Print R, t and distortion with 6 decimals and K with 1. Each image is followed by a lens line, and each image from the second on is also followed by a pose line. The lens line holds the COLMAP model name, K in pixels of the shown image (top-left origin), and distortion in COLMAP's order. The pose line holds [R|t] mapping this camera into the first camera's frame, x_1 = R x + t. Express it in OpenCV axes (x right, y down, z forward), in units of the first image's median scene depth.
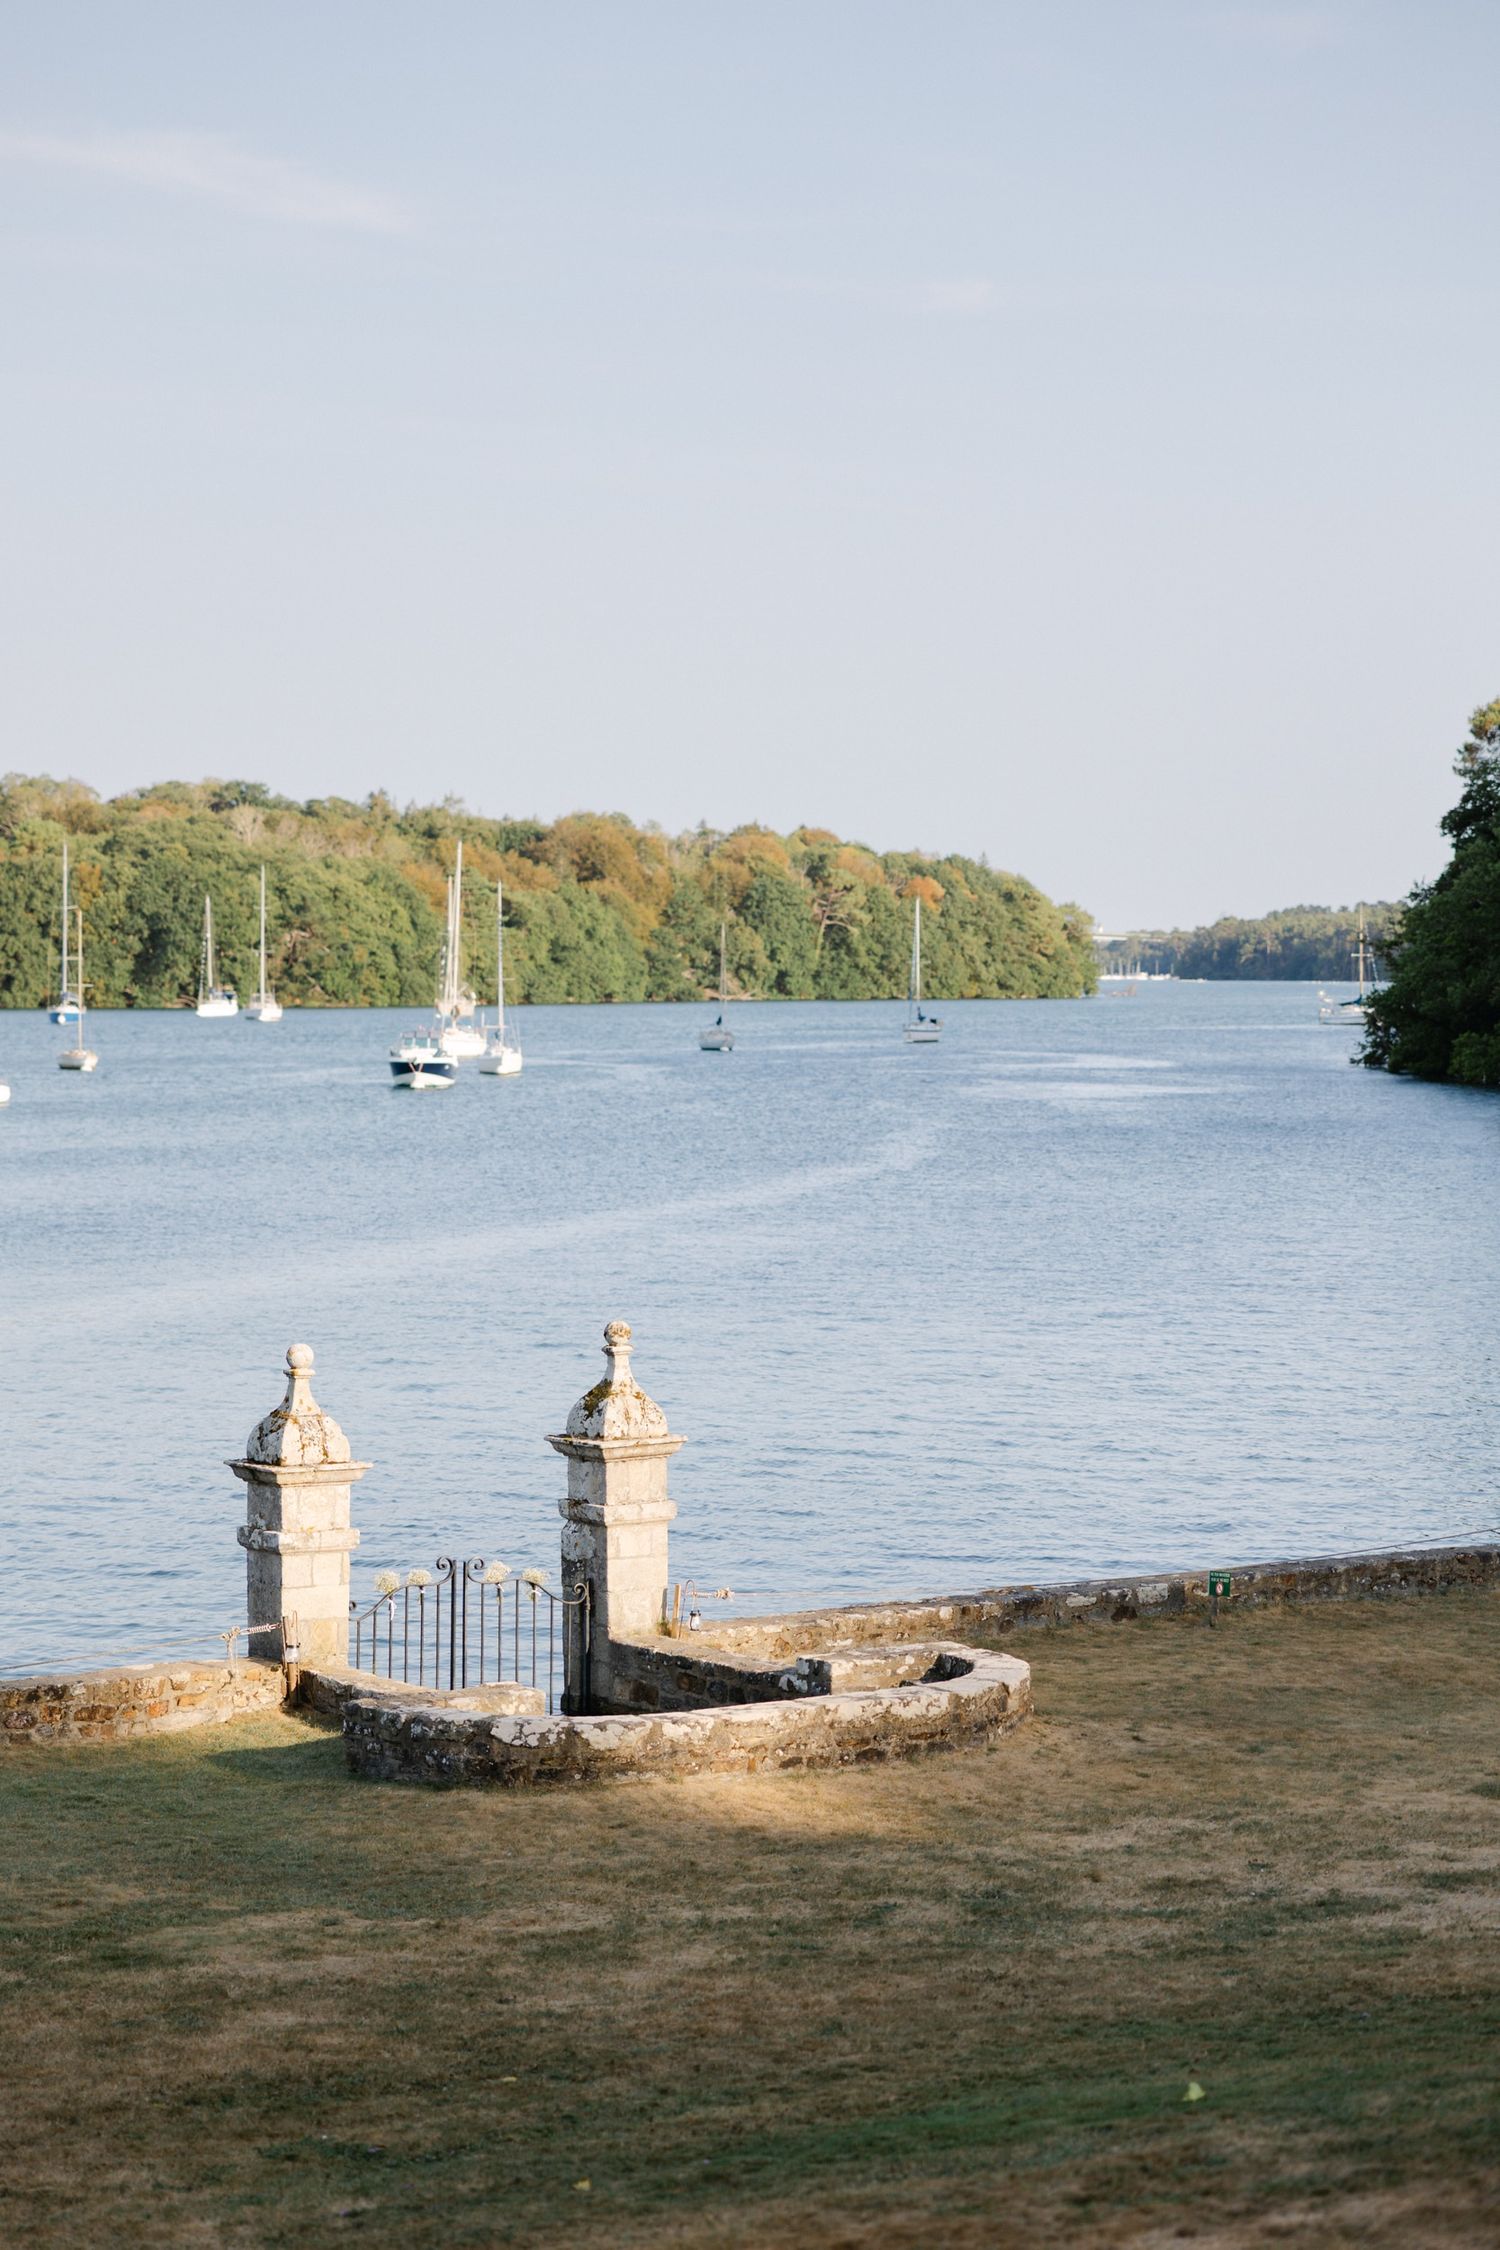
lens RADIAL K [[4433.0, 0, 750.0], [0, 4433.0, 1125.0], [0, 0, 1]] dist [-0.014973, -0.033748]
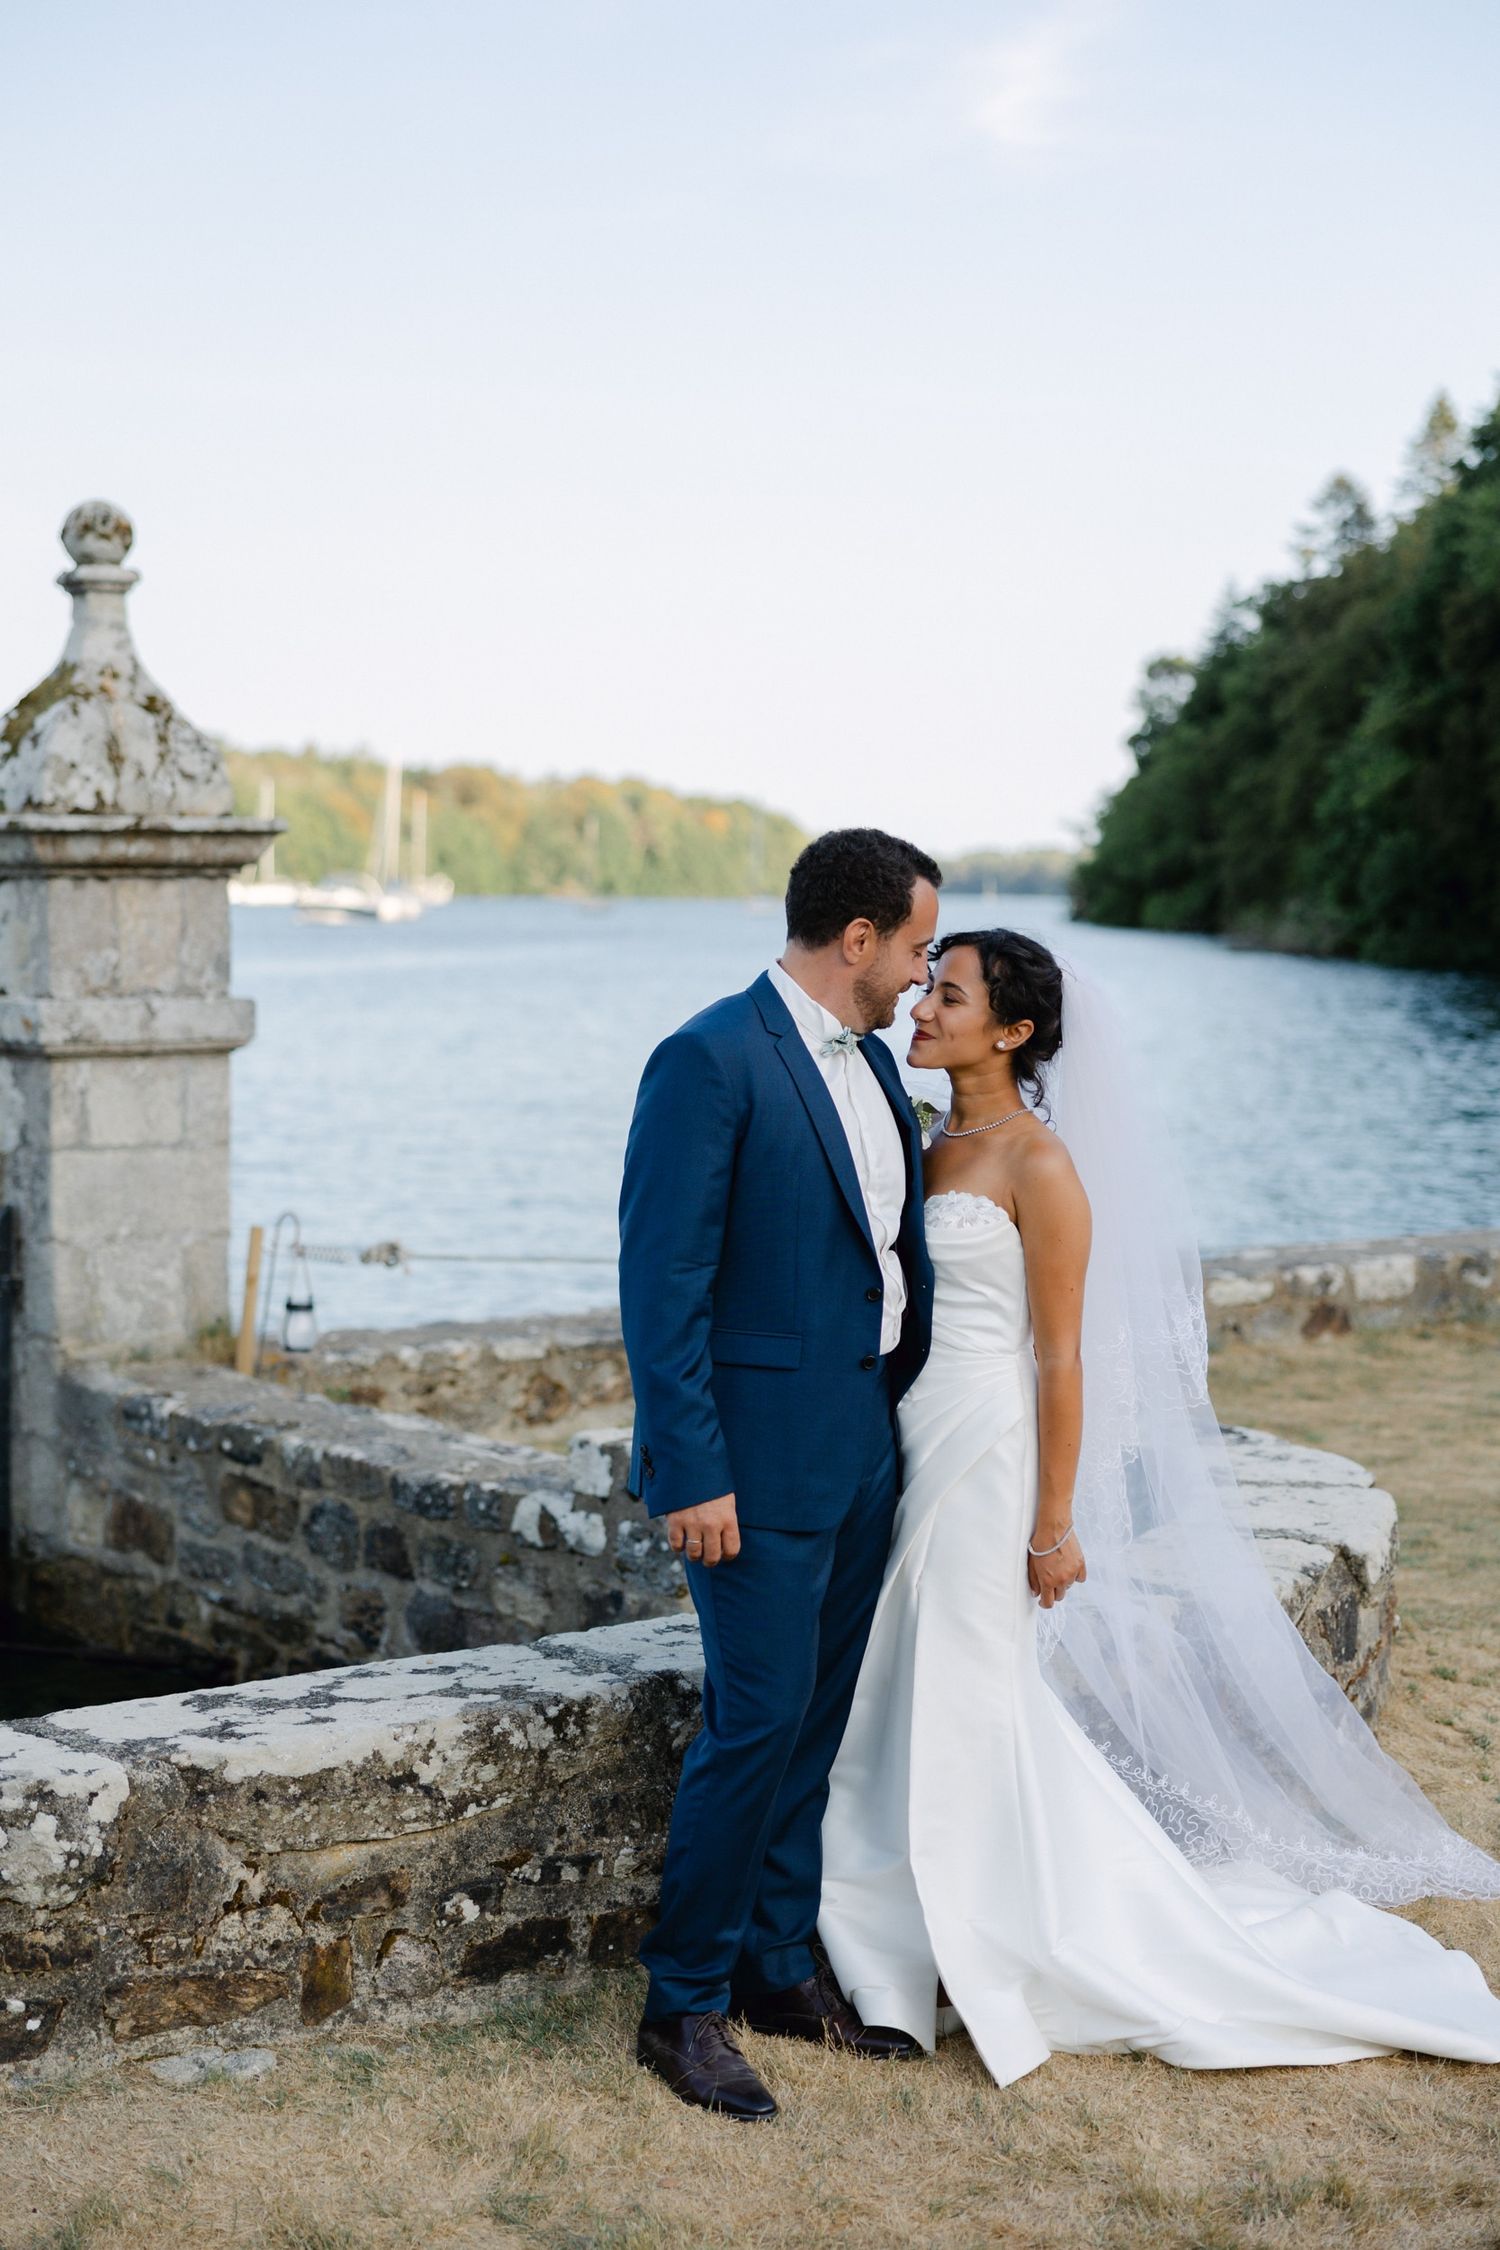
lens RADIAL K [[3129.9, 0, 750.0], [0, 3129.9, 1125.0], [0, 0, 1]] dist [0.009035, 0.005298]
pose [[0.998597, 0.009222, 0.052141, 0.010762], [-0.011101, 0.999295, 0.035859, 0.086147], [-0.051773, -0.036387, 0.997996, 0.744554]]
